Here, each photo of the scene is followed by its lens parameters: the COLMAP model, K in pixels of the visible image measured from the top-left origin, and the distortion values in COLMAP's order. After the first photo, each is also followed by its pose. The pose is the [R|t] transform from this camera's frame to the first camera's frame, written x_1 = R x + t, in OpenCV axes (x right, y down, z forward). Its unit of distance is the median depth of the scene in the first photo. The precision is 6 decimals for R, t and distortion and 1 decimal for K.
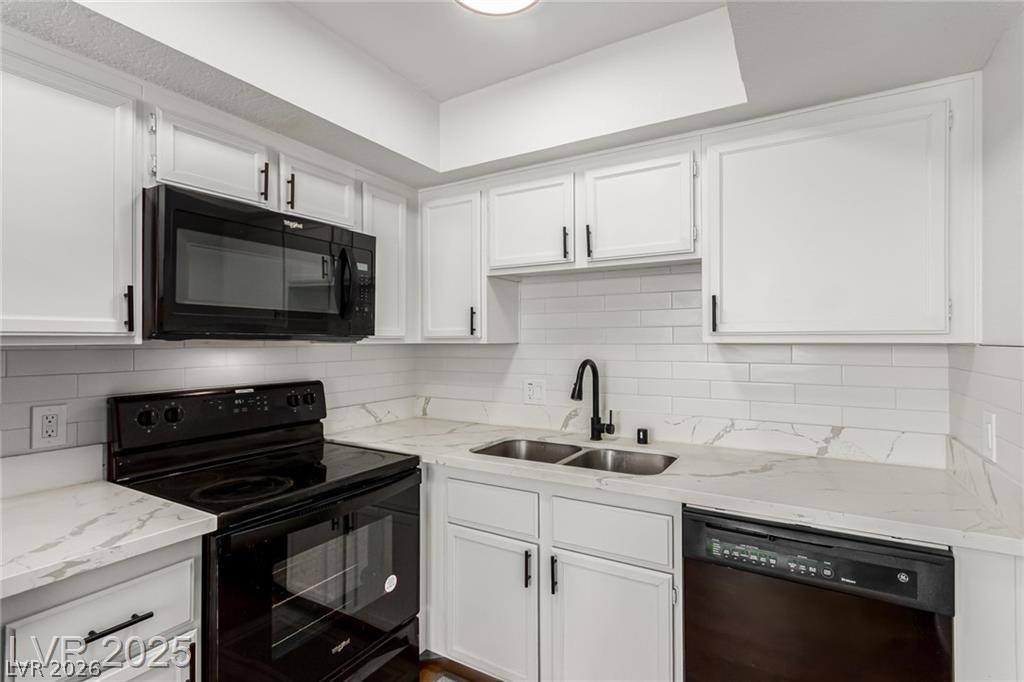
lens RADIAL K [[476.7, 0, 521.1], [0, 476.7, 334.6], [0, 0, 1]] dist [0.003532, 0.000606]
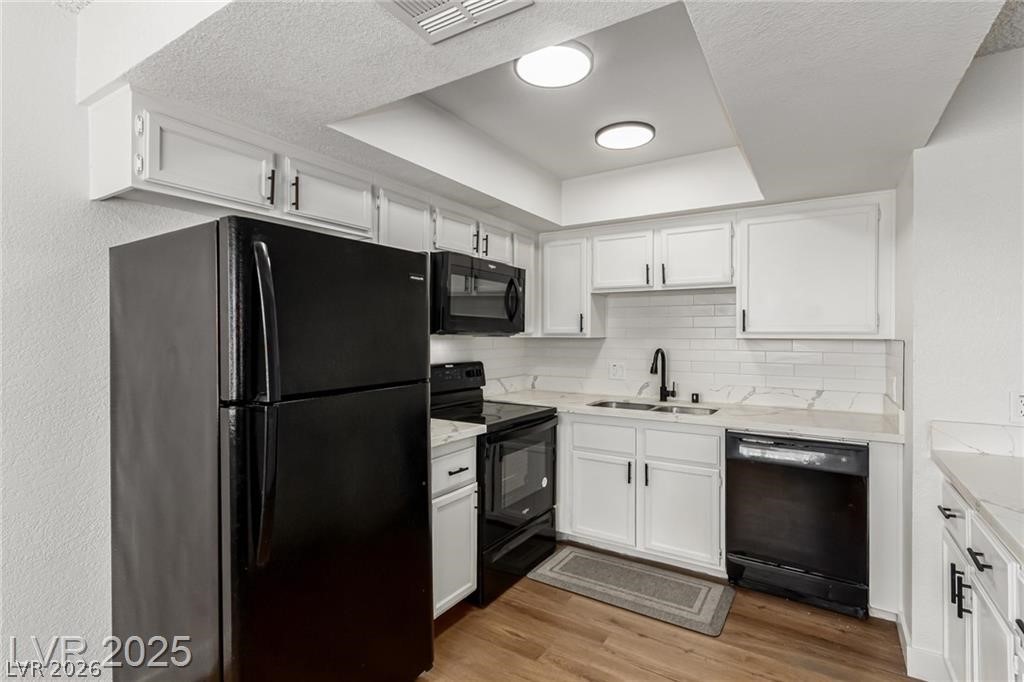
lens RADIAL K [[476.7, 0, 524.9], [0, 476.7, 330.5], [0, 0, 1]] dist [0.003532, 0.000606]
pose [[0.999589, 0.005931, -0.028062, -0.283212], [-0.005875, 0.999981, 0.002080, -0.007814], [0.028074, -0.001914, 0.999604, -0.621992]]
